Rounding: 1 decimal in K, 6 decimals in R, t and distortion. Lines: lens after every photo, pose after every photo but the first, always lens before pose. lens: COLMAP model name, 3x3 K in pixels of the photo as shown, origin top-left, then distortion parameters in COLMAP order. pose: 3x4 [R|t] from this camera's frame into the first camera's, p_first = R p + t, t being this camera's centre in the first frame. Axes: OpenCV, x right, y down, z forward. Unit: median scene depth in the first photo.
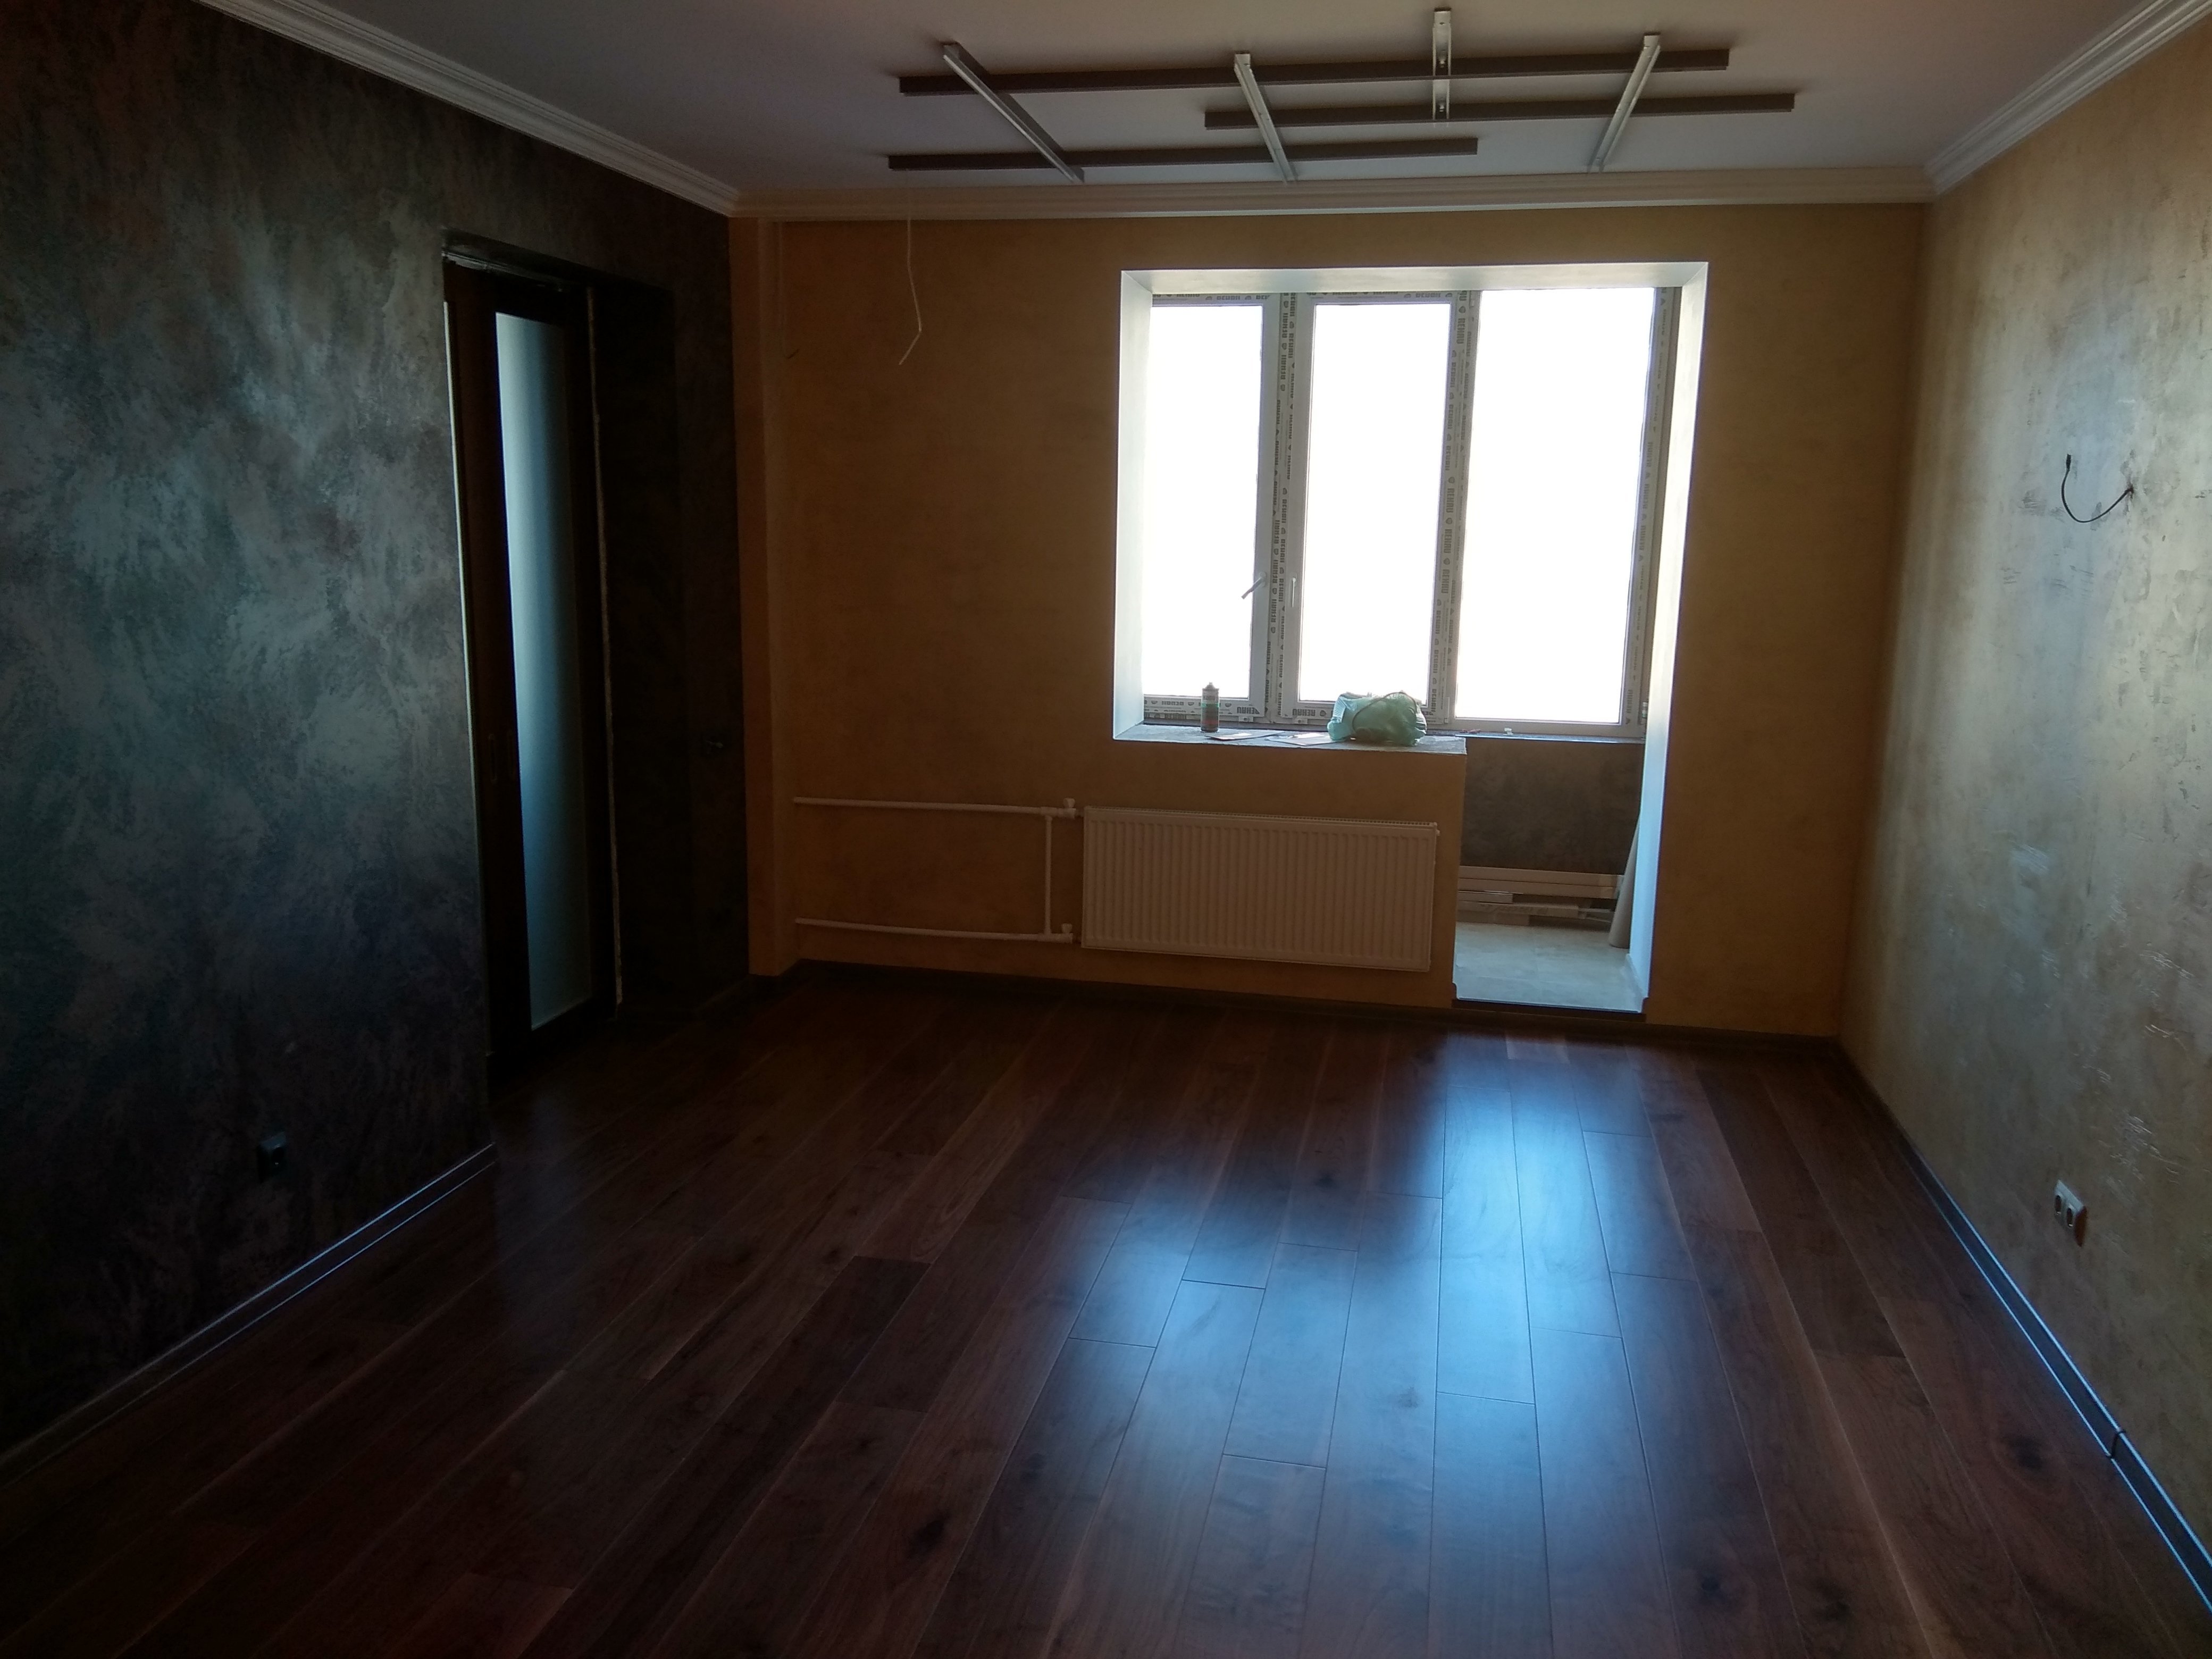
lens RADIAL K [[1705.1, 0, 1106.0], [0, 1705.1, 829.5], [0, 0, 1]] dist [0.120011, -0.173017]
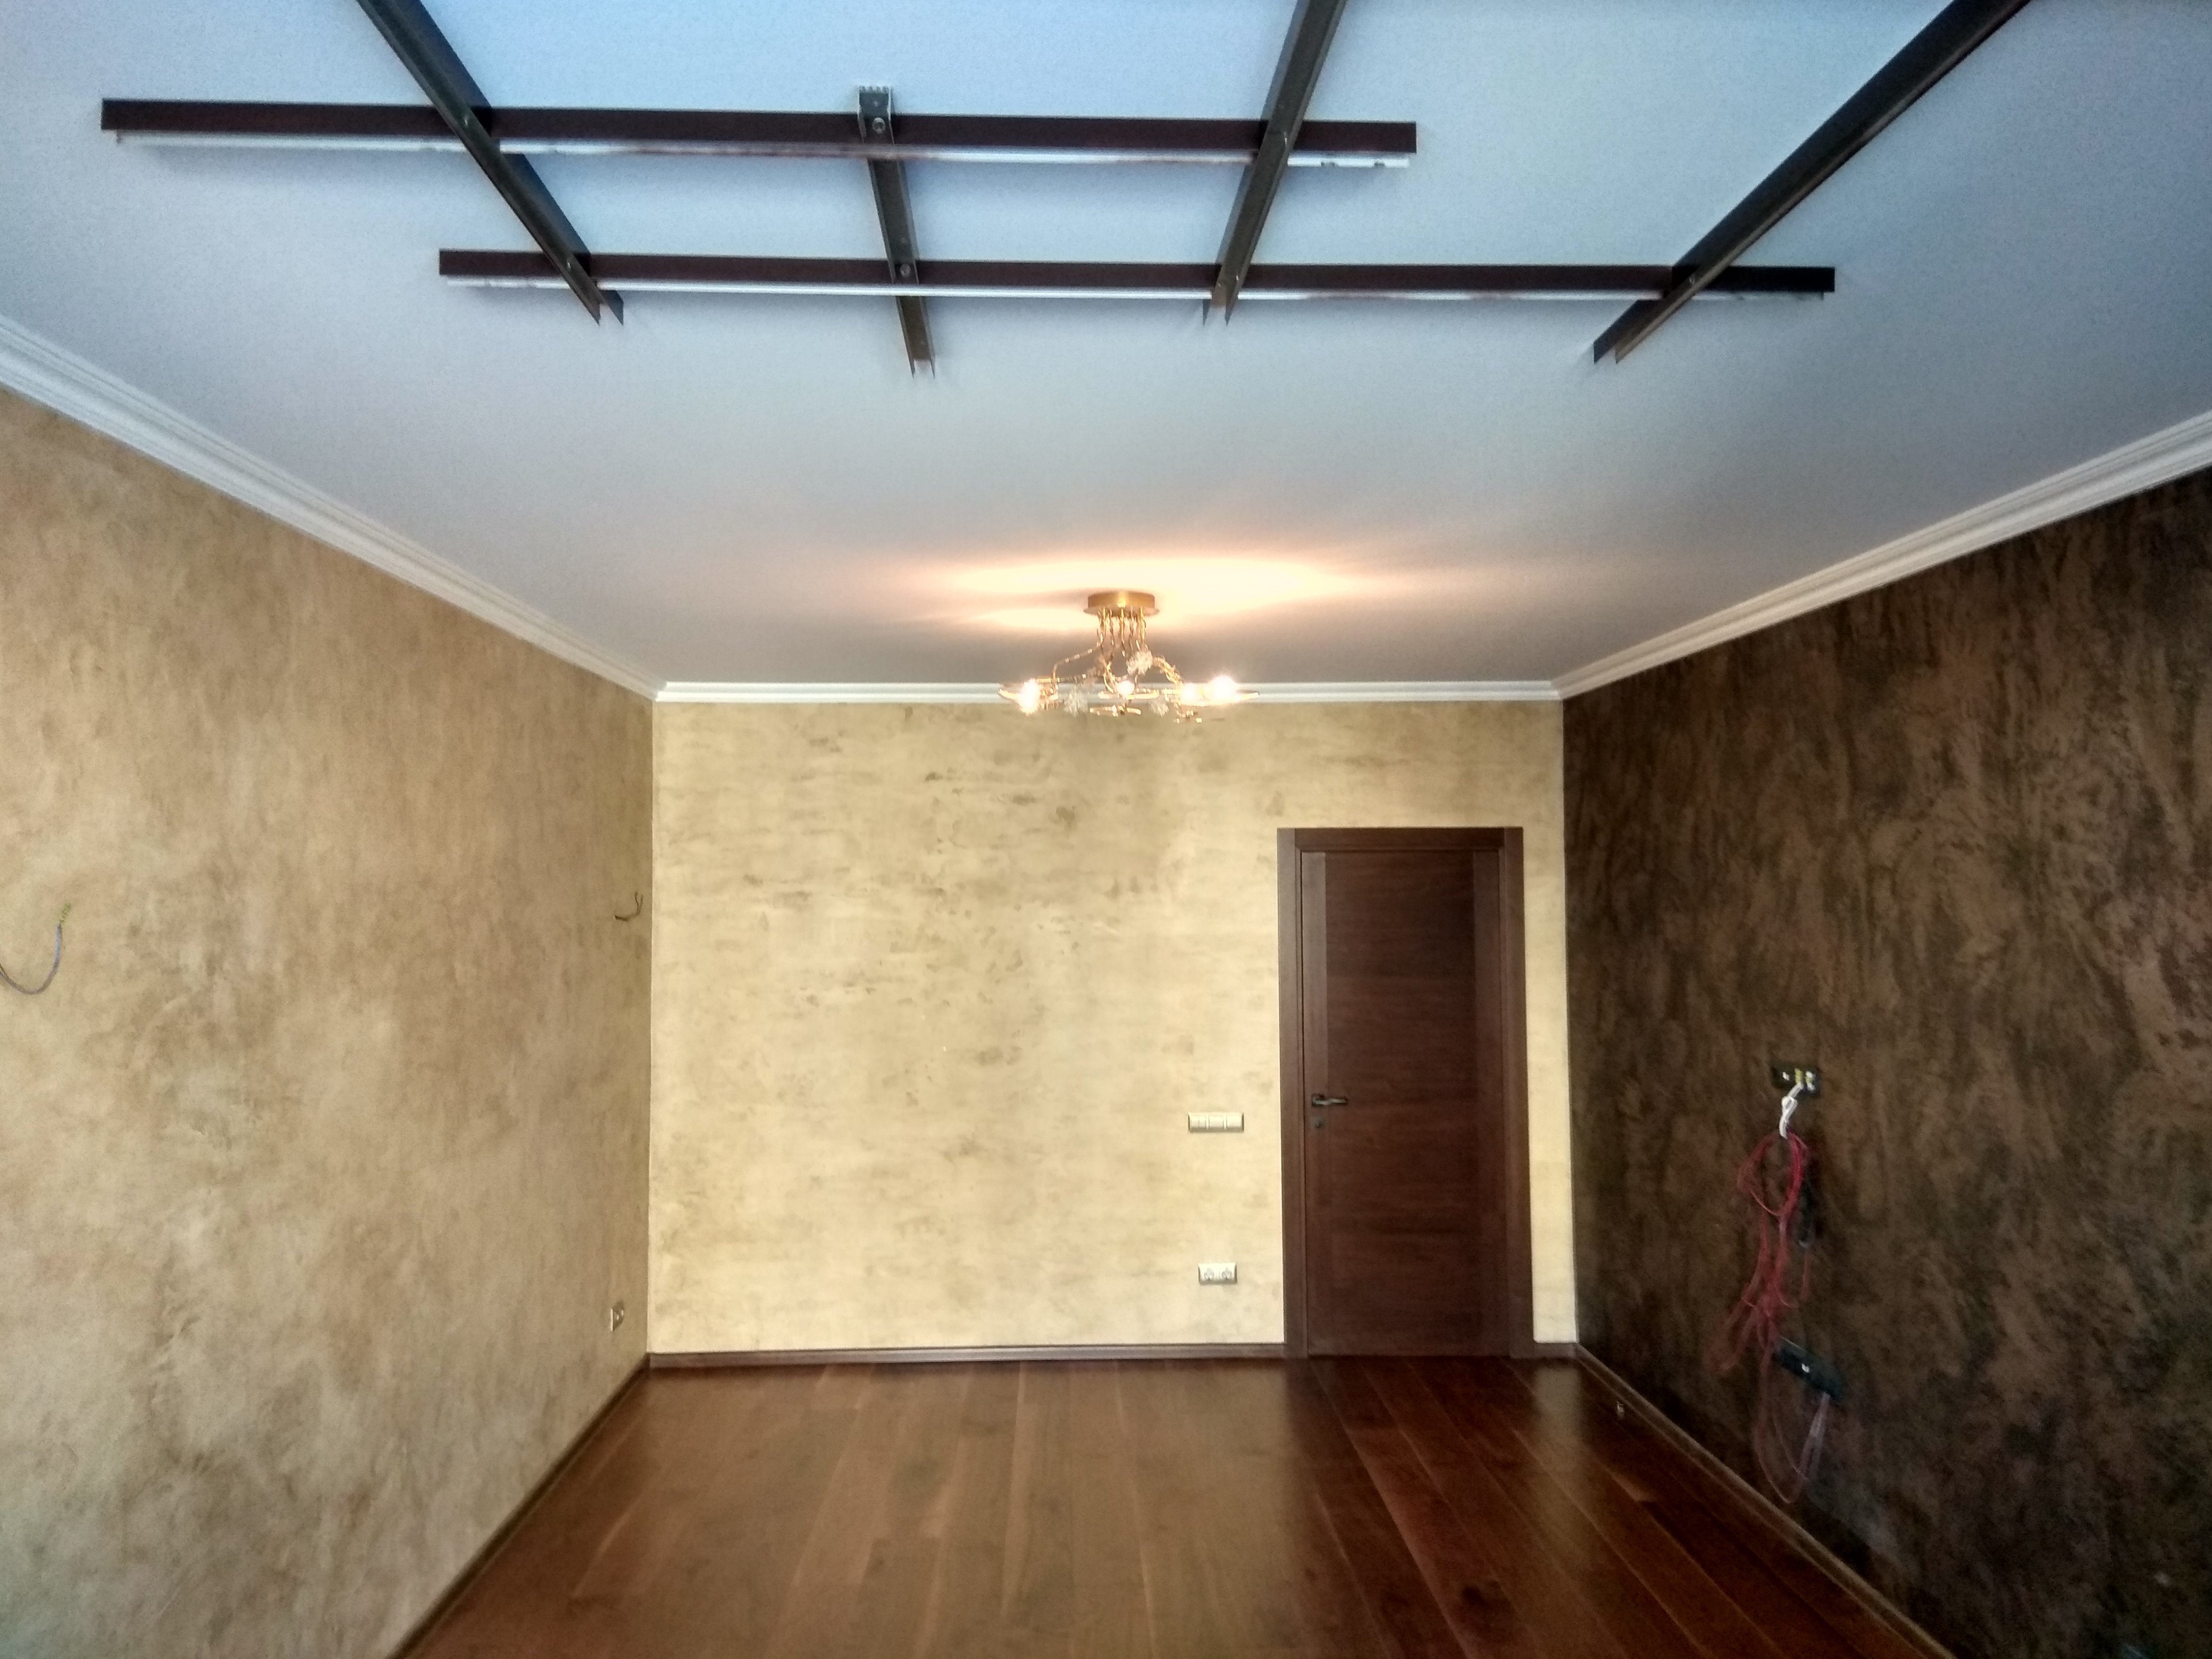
lens RADIAL K [[1741.3, 0, 1099.3], [0, 1741.3, 816.5], [0, 0, 1]] dist [0.125368, -0.175627]
pose [[-0.972063, -0.021220, -0.233757, 0.296135], [-0.053681, 0.989608, 0.133392, -0.372723], [0.228497, 0.142214, -0.963101, 1.791152]]
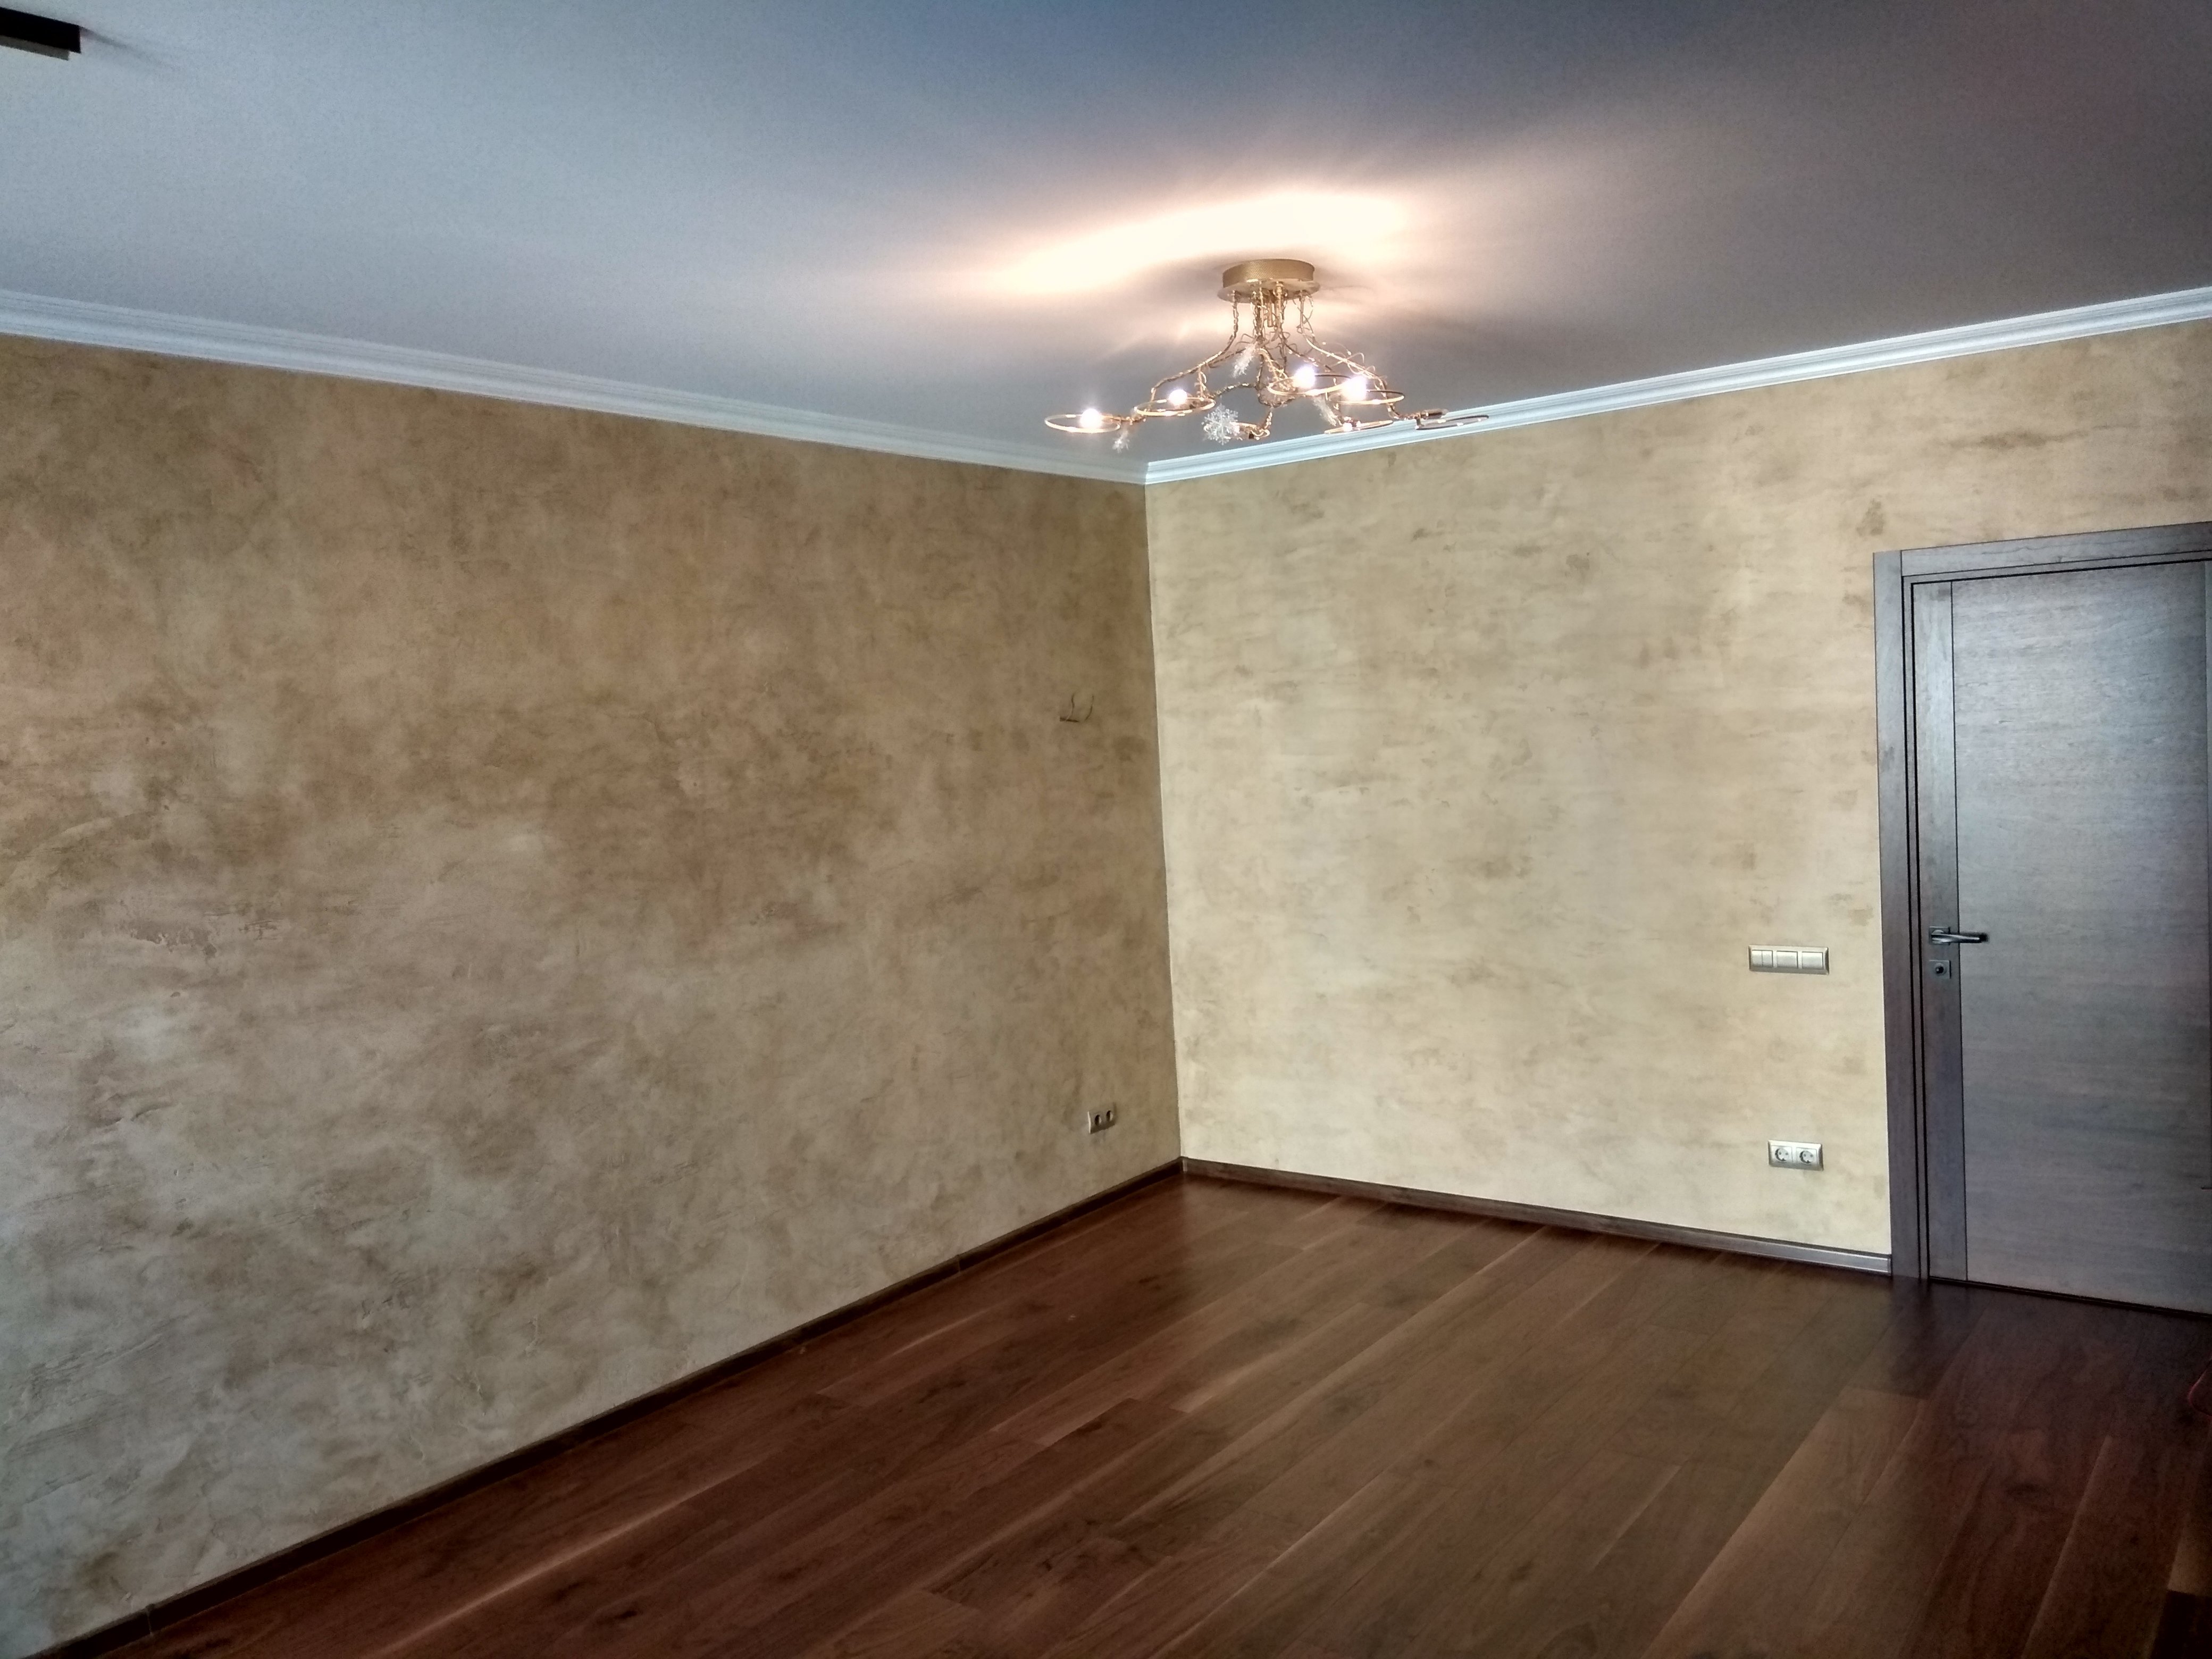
lens RADIAL K [[1705.1, 0, 1106.0], [0, 1705.1, 829.5], [0, 0, 1]] dist [0.120011, -0.173017]
pose [[-0.905949, 0.007070, 0.423328, -0.403620], [0.118971, 0.963826, 0.238508, -0.295872], [-0.406328, 0.266439, -0.874018, 1.445891]]
